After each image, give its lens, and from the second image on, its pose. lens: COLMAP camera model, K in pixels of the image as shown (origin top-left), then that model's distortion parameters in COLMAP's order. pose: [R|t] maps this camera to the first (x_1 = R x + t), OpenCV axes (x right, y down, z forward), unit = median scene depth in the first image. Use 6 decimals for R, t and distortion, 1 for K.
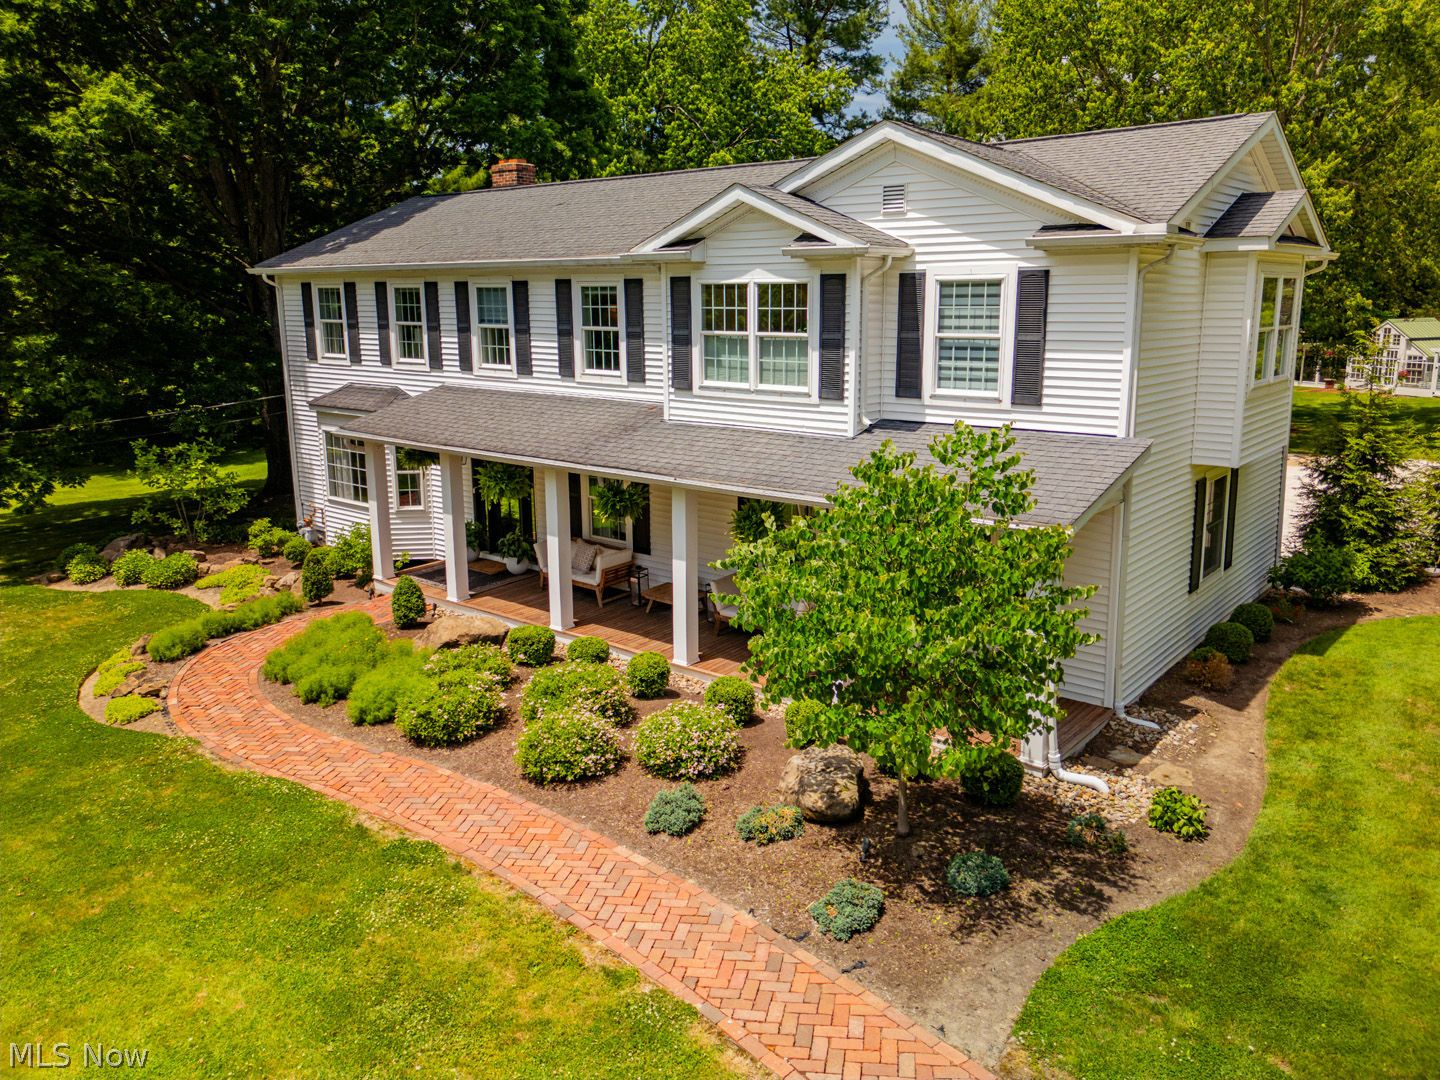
lens RADIAL K [[1067.7, 0, 720.0], [0, 1067.7, 540.0], [0, 0, 1]] dist [0.032738, -0.000136]
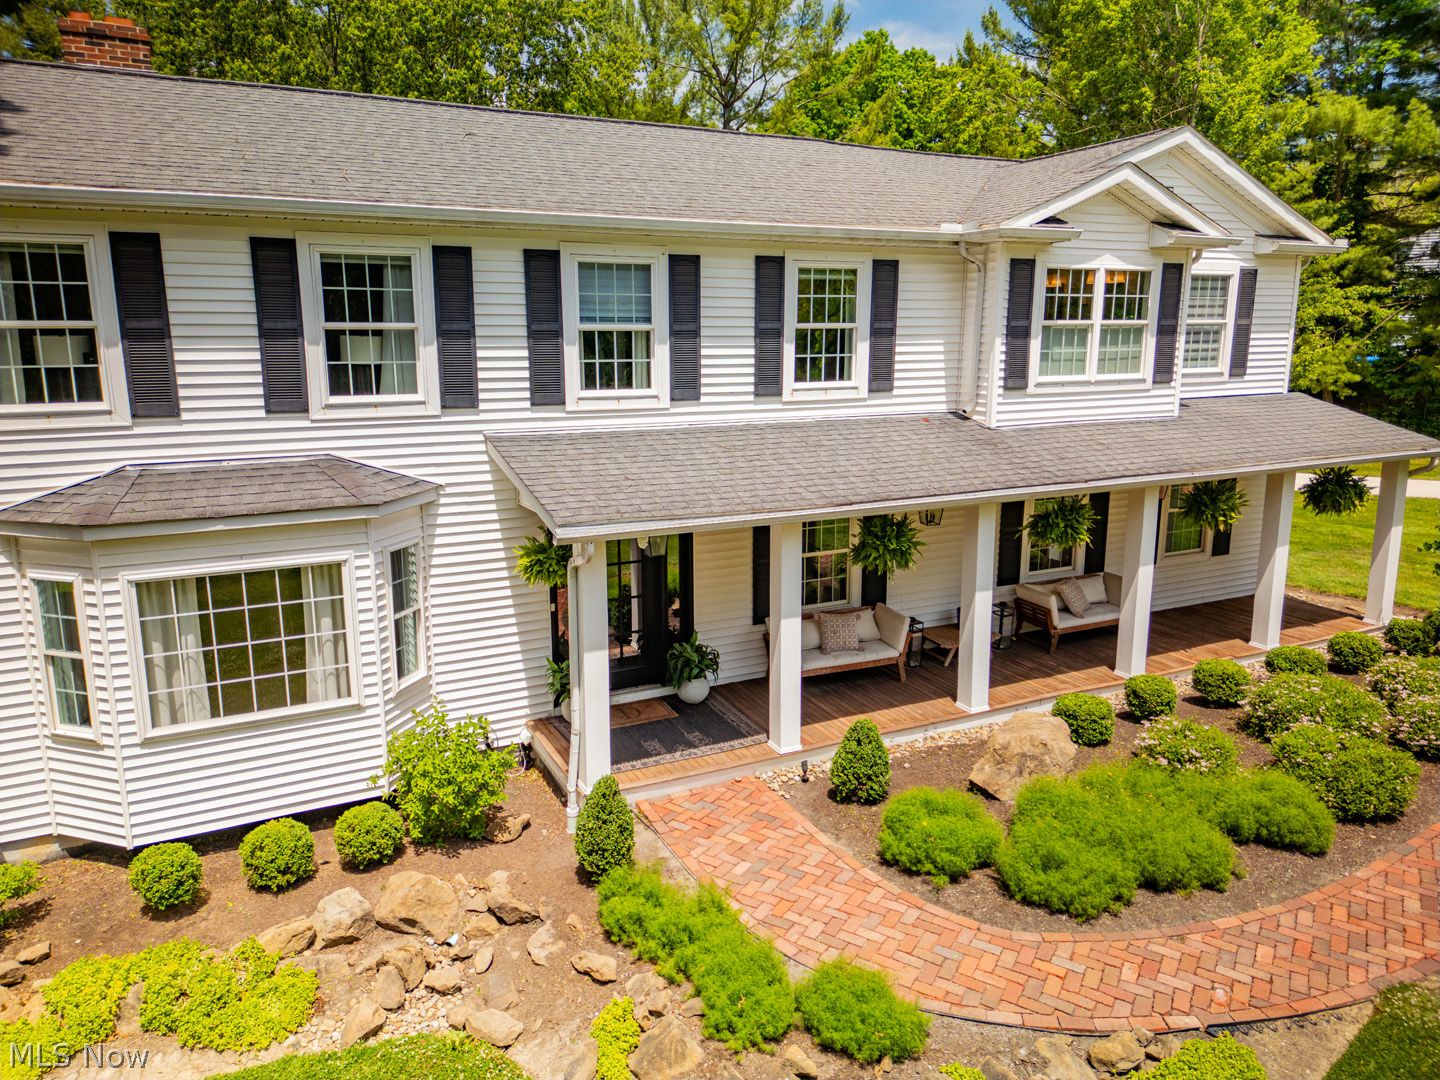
lens RADIAL K [[1114.6, 0, 719.3], [0, 1114.6, 567.9], [0, 0, 1]] dist [0.085294, -0.001590]
pose [[0.375021, -0.219294, 0.900705, -0.879961], [0.194948, 0.968546, 0.154641, -0.168157], [-0.906286, 0.117597, 0.405976, 0.765203]]
